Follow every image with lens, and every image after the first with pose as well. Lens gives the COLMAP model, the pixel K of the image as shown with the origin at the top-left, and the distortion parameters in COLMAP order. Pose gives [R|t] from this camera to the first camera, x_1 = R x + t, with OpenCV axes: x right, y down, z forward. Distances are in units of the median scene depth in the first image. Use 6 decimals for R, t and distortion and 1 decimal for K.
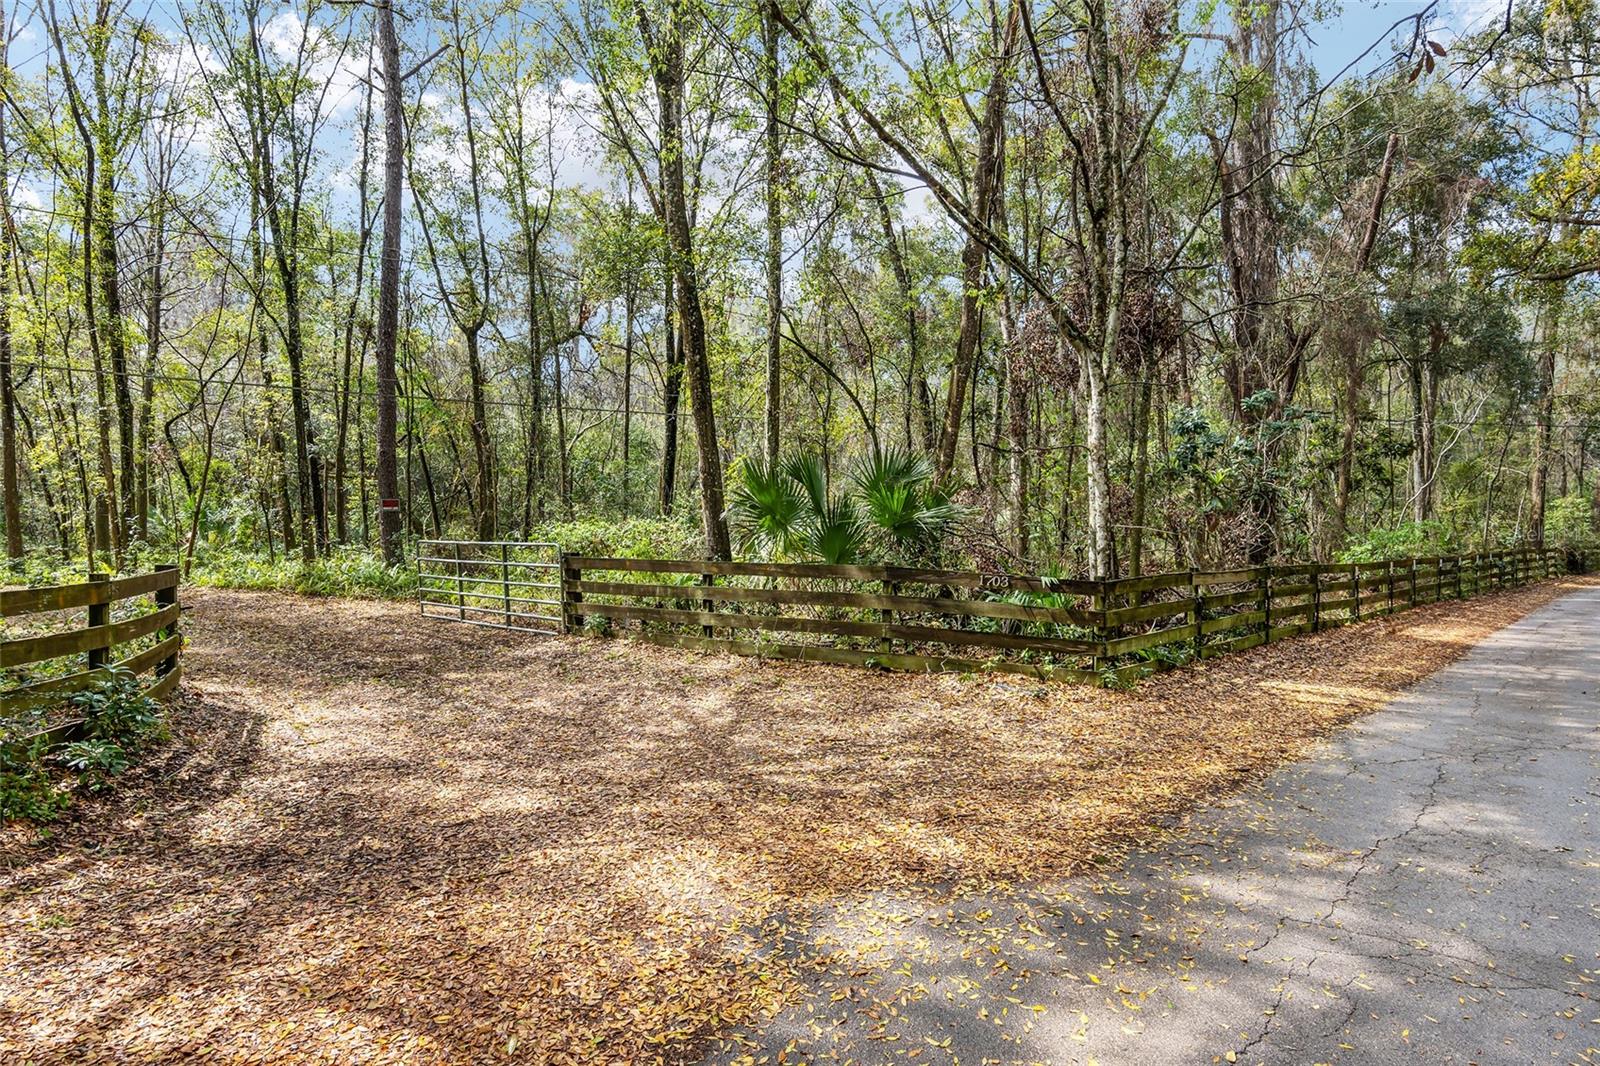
lens RADIAL K [[869.5, 0, 801.6], [0, 869.5, 526.7], [0, 0, 1]] dist [0.017524, -0.003003]
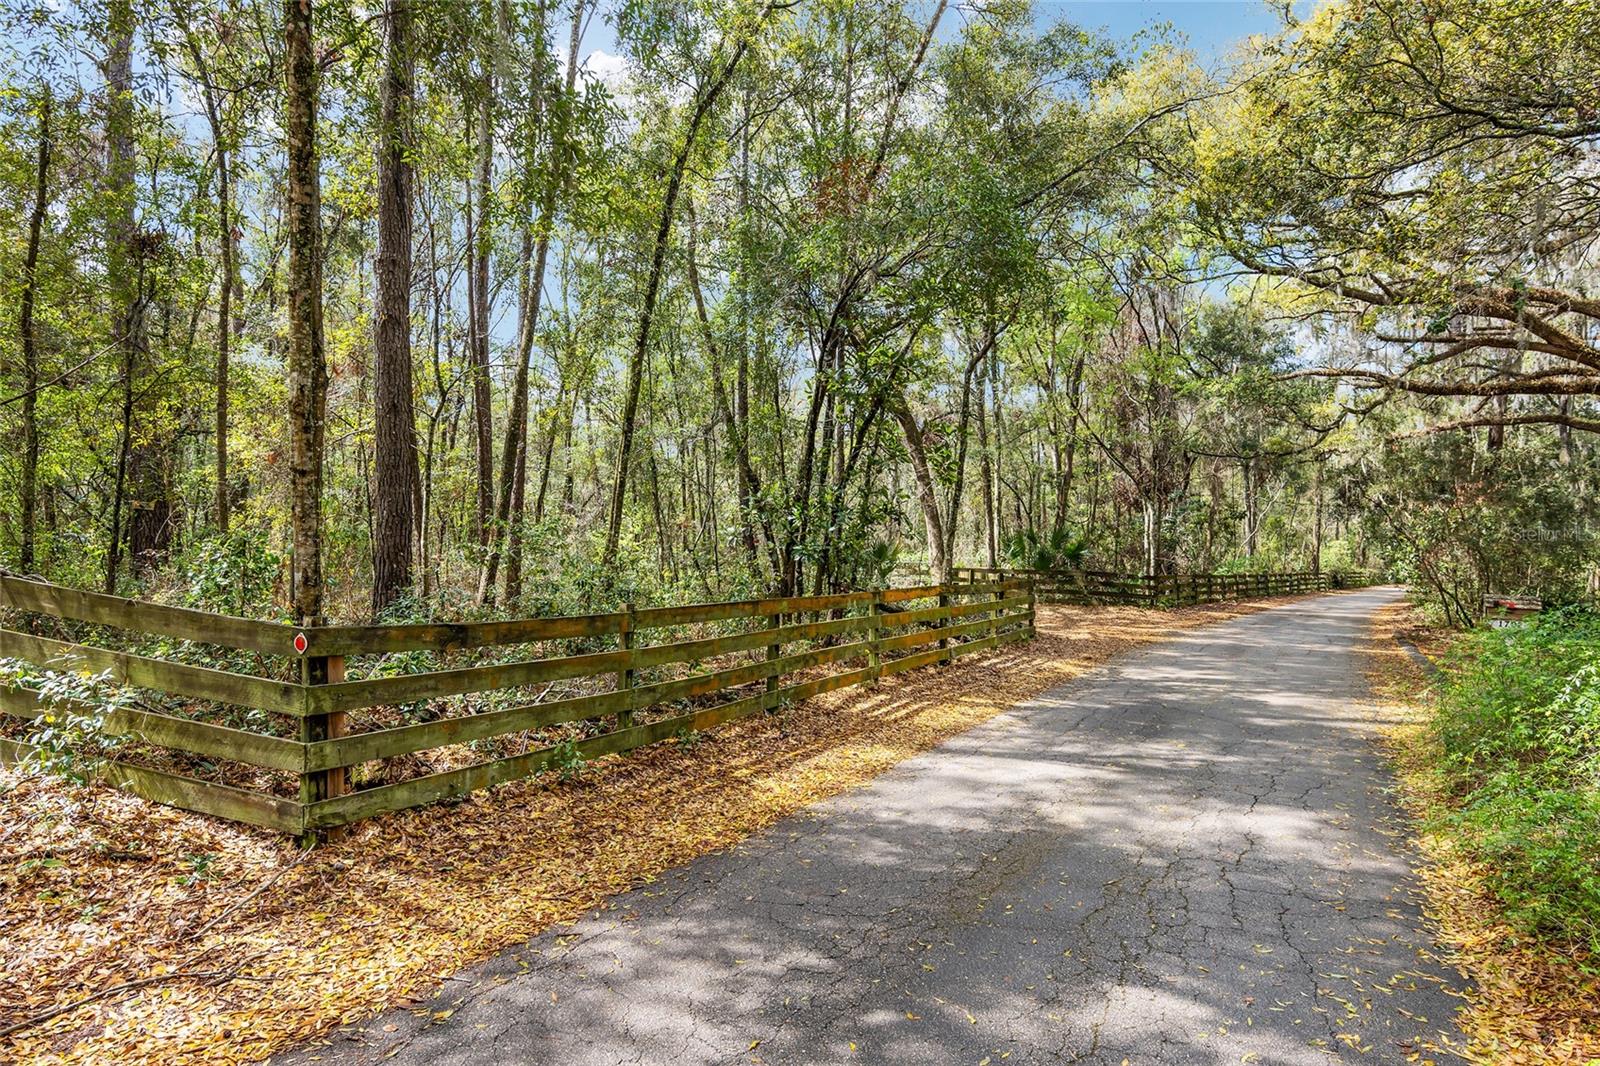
lens RADIAL K [[869.5, 0, 796.3], [0, 869.5, 544.4], [0, 0, 1]] dist [0.017524, -0.003003]
pose [[0.990482, 0.007934, 0.137415, -0.426572], [-0.006068, 0.999884, -0.013989, 0.000674], [-0.137510, 0.013022, 0.990415, -0.598748]]
